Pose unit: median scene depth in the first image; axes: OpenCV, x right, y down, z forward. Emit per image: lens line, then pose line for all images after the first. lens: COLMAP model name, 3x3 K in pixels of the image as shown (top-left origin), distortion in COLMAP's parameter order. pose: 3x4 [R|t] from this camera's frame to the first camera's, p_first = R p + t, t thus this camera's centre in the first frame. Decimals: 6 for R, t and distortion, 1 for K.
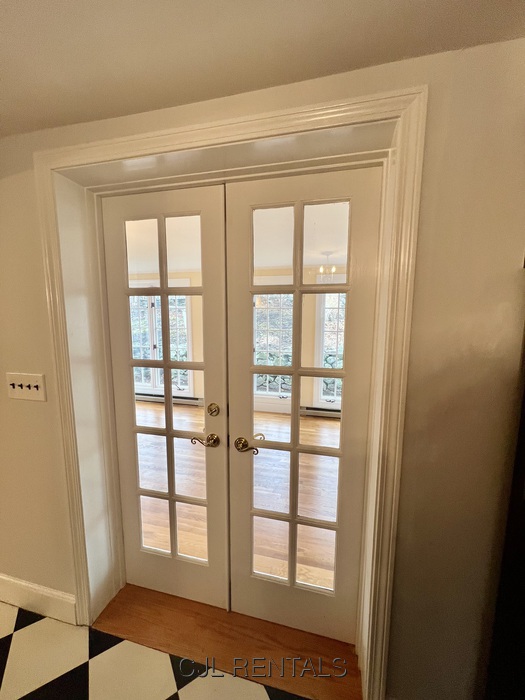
lens RADIAL K [[280.7, 0, 263.0], [0, 280.7, 351.2], [0, 0, 1]] dist [0.000601, 0.000338]
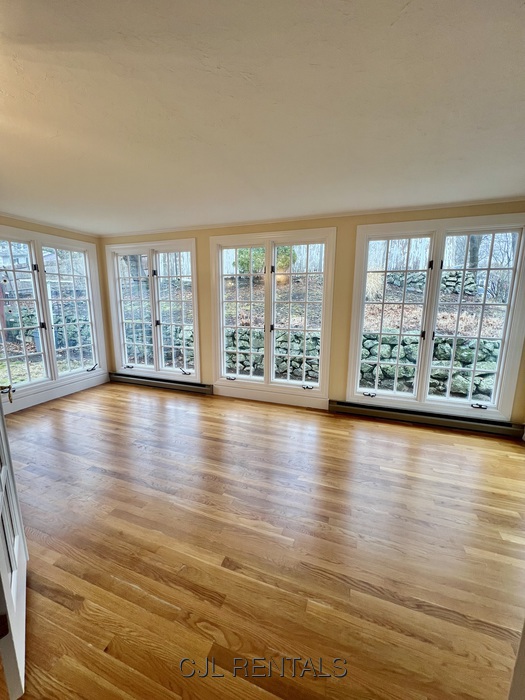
lens RADIAL K [[280.7, 0, 263.6], [0, 280.7, 350.0], [0, 0, 1]] dist [0.000601, 0.000338]
pose [[0.994286, 0.023410, -0.104153, 0.025665], [-0.018547, 0.998703, 0.047412, 0.020712], [0.105128, -0.045210, 0.993430, 0.186302]]
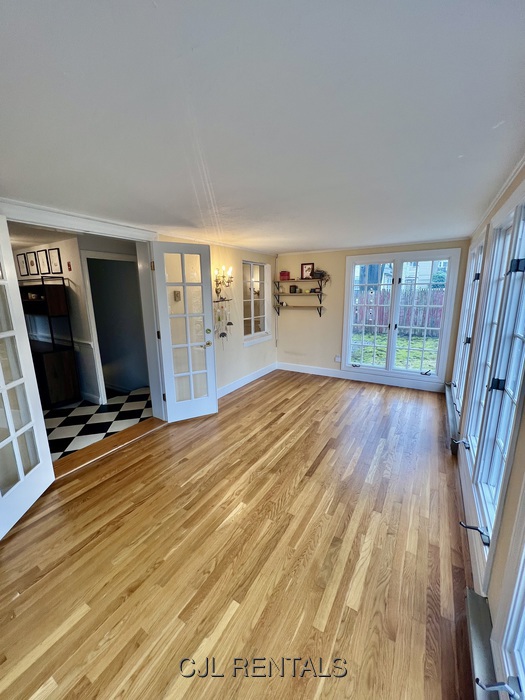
lens RADIAL K [[280.7, 0, 262.5], [0, 280.7, 350.6], [0, 0, 1]] dist [0.000601, 0.000338]
pose [[-0.298369, 0.197713, -0.933748, 0.400195], [-0.109562, 0.964748, 0.239286, -0.100587], [0.948141, 0.173699, -0.266189, 0.734248]]
